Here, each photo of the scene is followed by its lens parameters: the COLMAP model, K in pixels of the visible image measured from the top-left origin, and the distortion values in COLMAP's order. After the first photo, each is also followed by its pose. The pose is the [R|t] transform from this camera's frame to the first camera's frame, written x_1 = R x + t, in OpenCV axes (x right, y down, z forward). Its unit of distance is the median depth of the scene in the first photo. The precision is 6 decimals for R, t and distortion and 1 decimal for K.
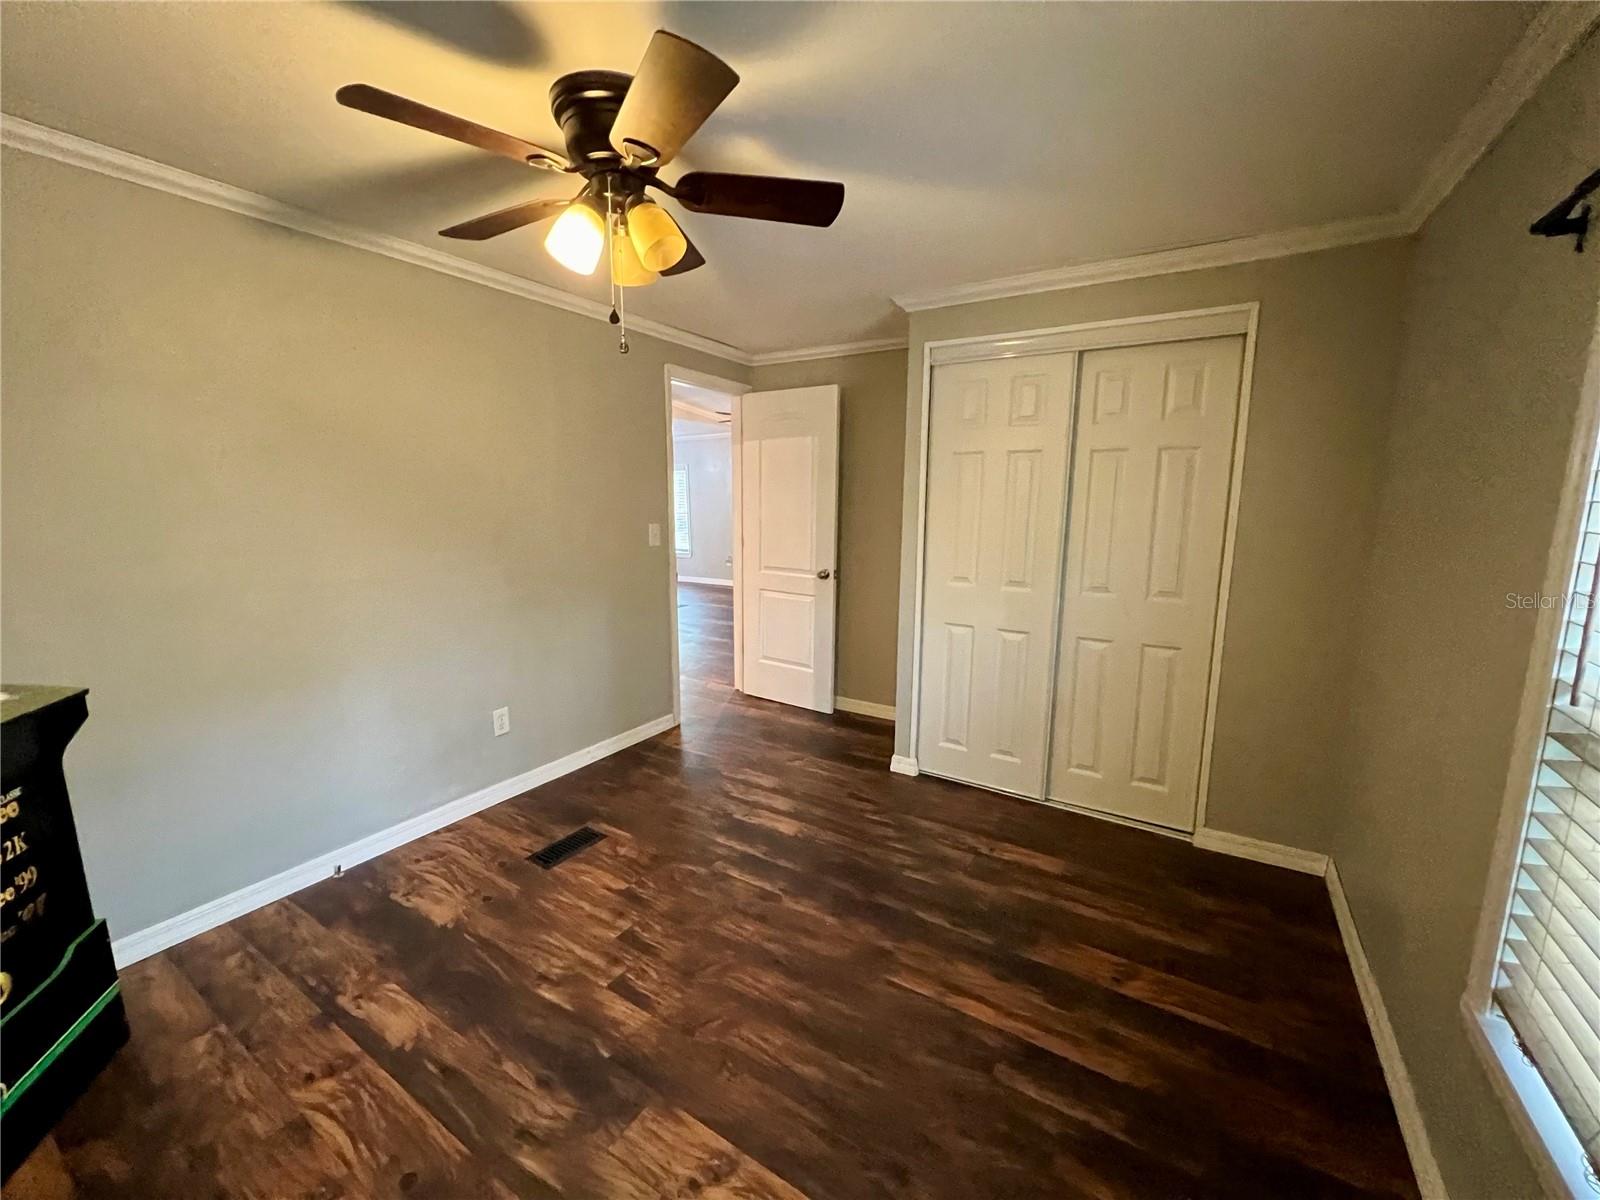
lens RADIAL K [[640.7, 0, 799.1], [0, 640.7, 597.1], [0, 0, 1]] dist [-0.003107, 0.000693]
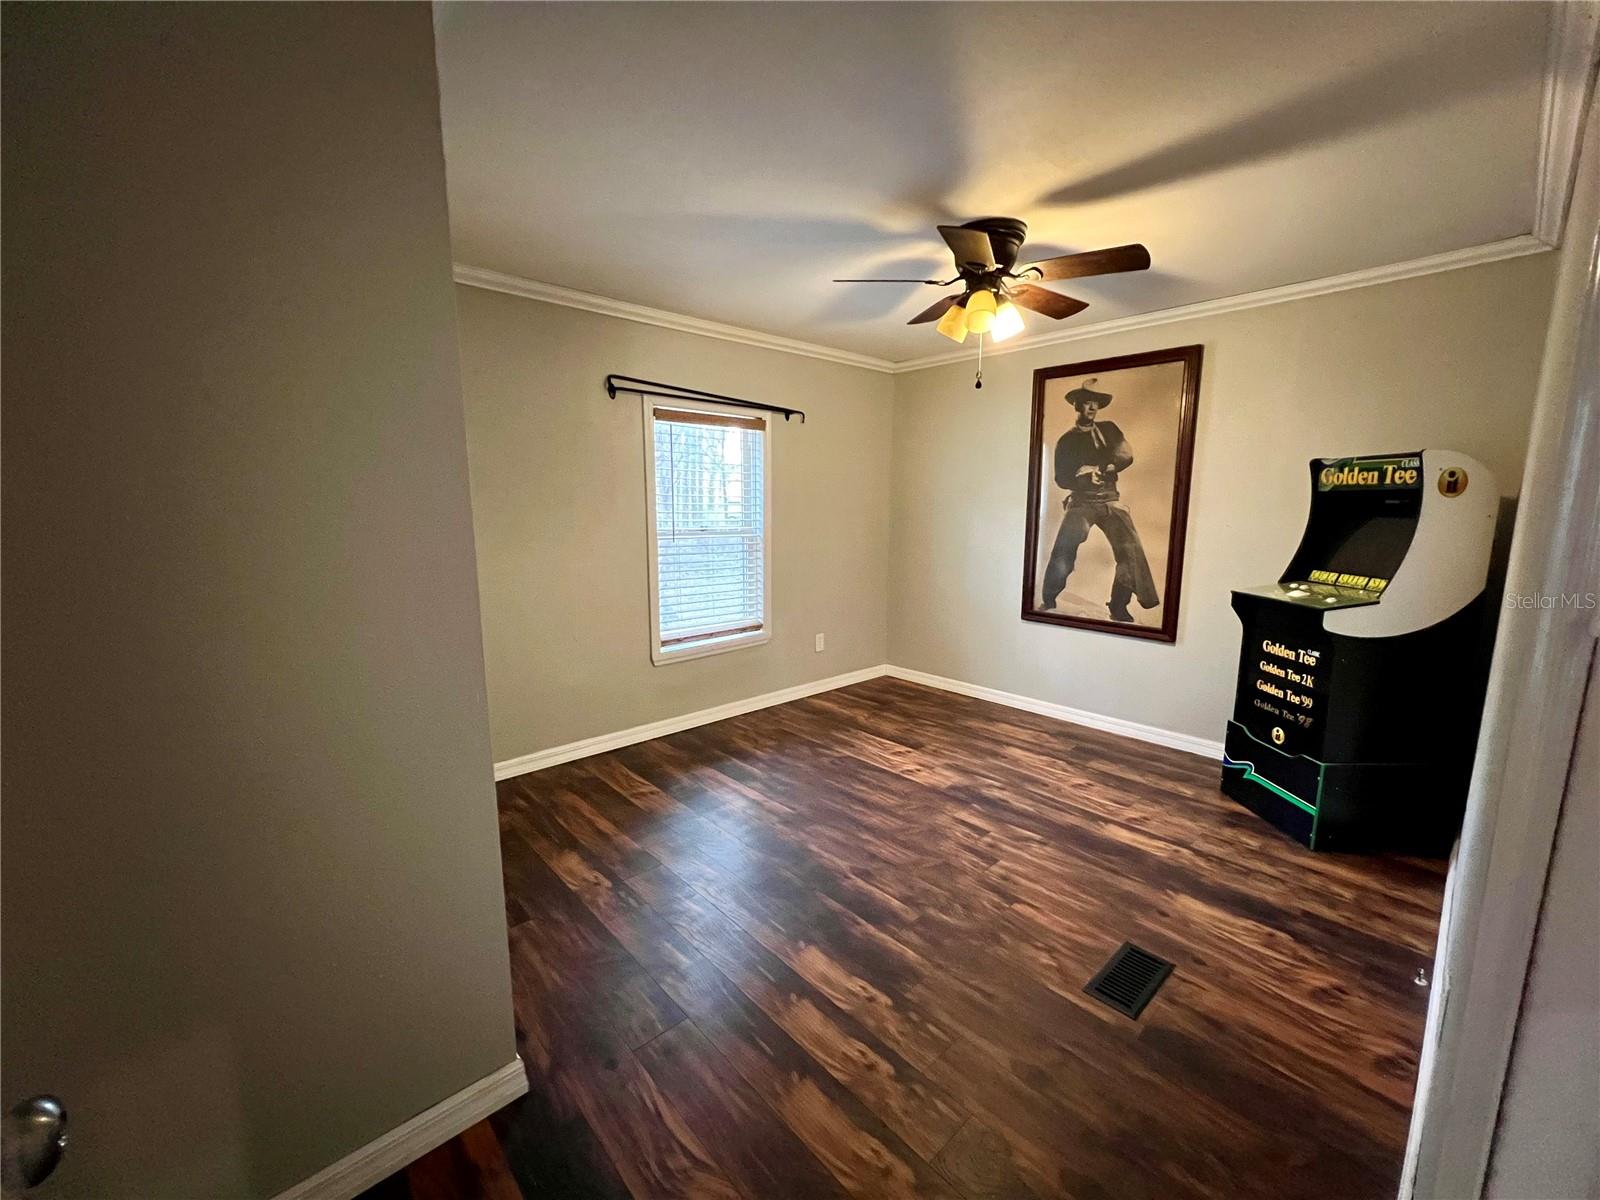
lens RADIAL K [[640.7, 0, 802.3], [0, 640.7, 599.8], [0, 0, 1]] dist [-0.003107, 0.000693]
pose [[-0.963115, -0.050762, 0.264258, -0.230174], [0.033293, 0.952020, 0.304219, -0.293720], [-0.267022, 0.301796, -0.915215, 2.077448]]
